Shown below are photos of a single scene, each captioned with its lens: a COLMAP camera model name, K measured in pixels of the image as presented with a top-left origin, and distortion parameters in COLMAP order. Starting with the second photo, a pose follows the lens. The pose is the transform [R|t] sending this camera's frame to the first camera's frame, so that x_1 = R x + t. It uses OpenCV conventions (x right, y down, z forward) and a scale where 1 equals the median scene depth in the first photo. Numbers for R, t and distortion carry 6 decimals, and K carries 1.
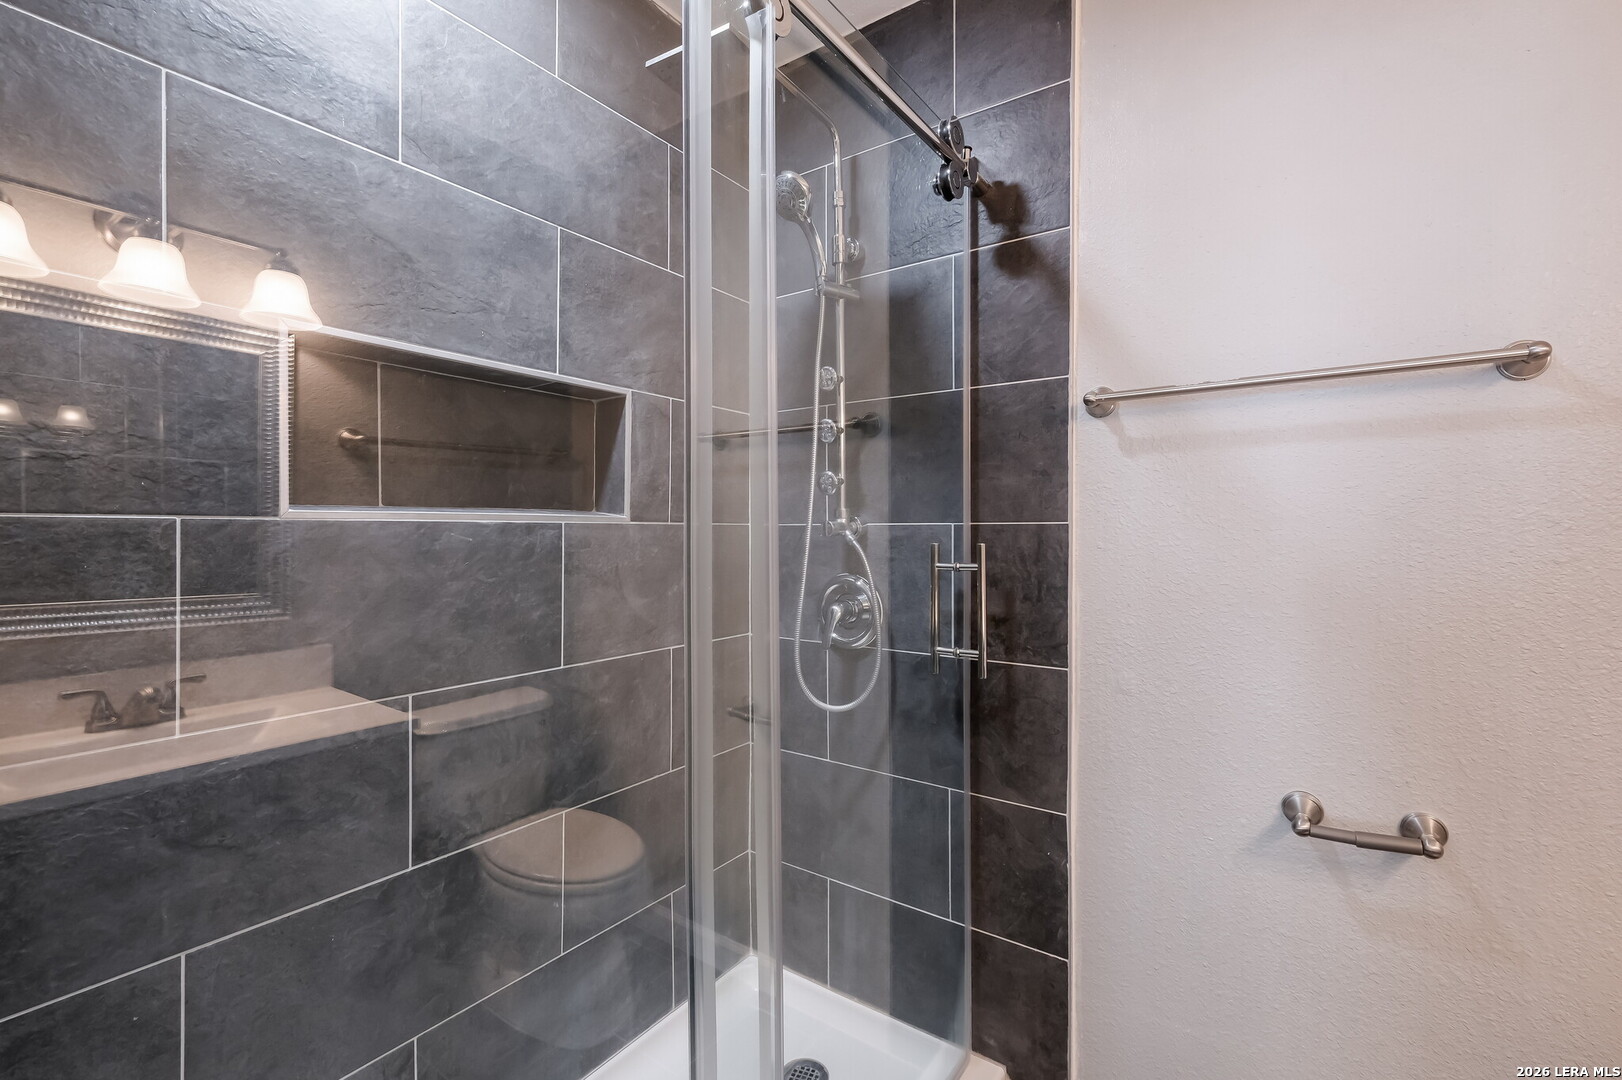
lens RADIAL K [[703.6, 0, 811.4], [0, 703.6, 534.8], [0, 0, 1]] dist [0.001495, 0.000625]
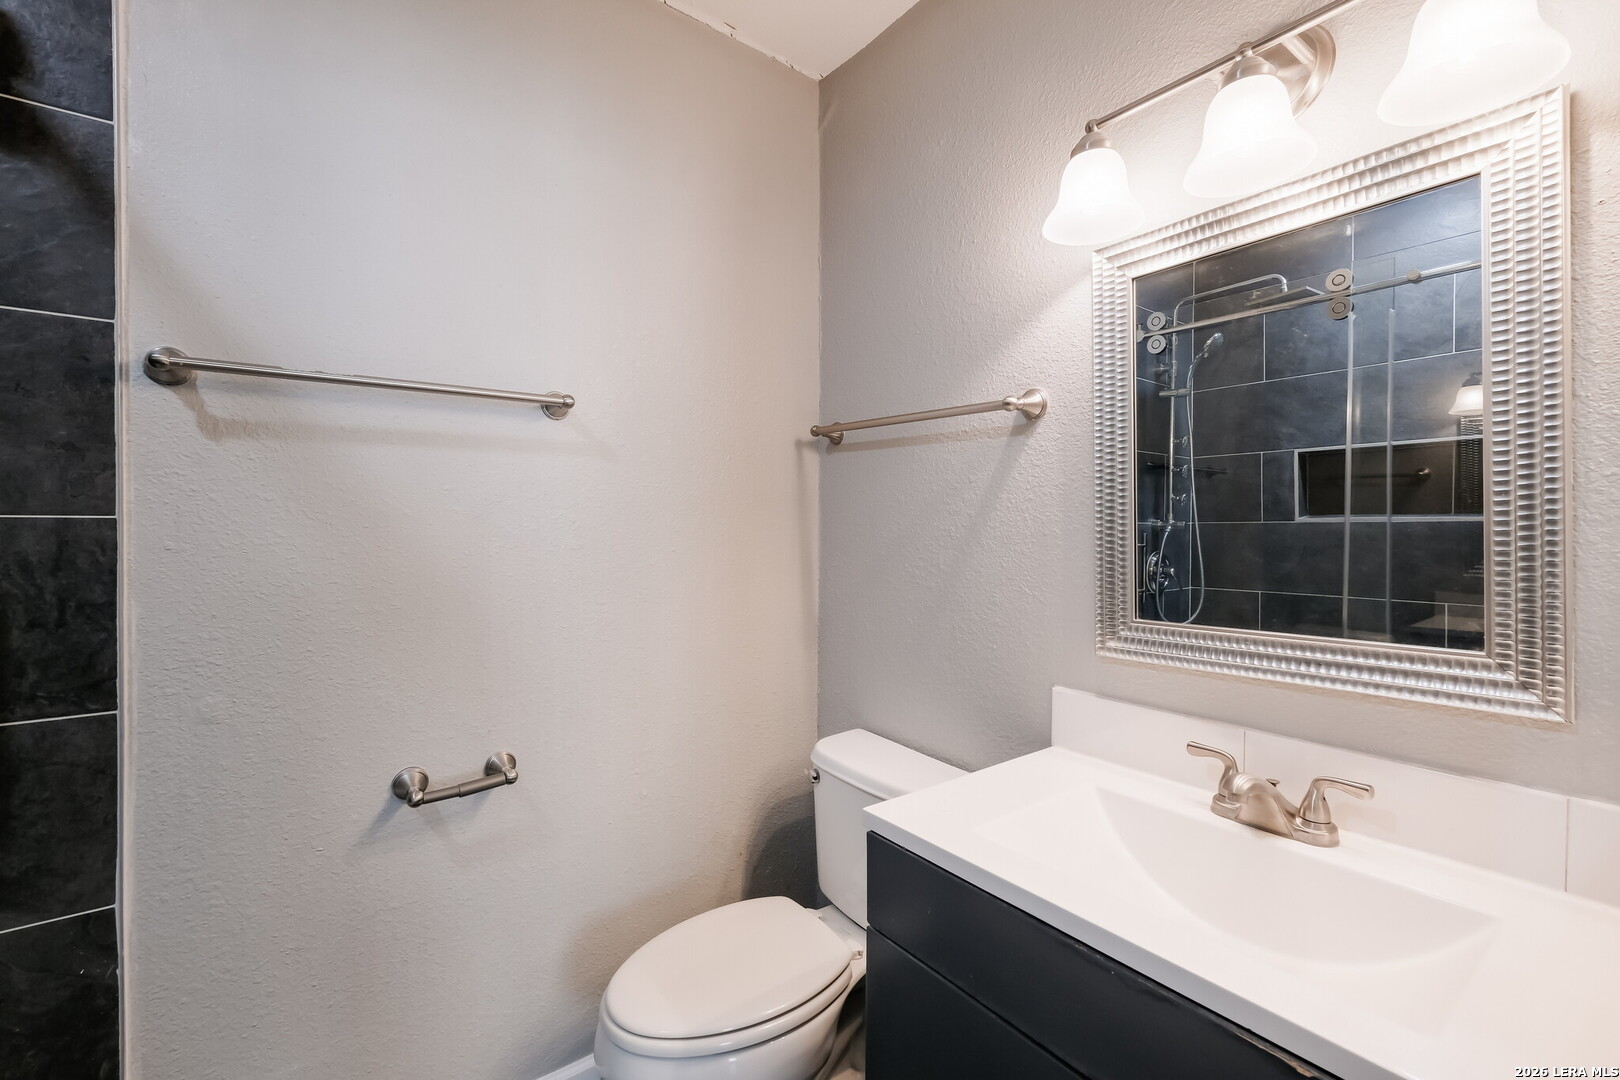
lens RADIAL K [[702.8, 0, 813.4], [0, 702.8, 534.6], [0, 0, 1]] dist [0.001495, 0.000625]
pose [[0.320041, -0.008775, 0.947363, -0.111138], [0.004988, 0.999959, 0.007577, -0.000029], [-0.947391, 0.002301, 0.320071, 0.053688]]
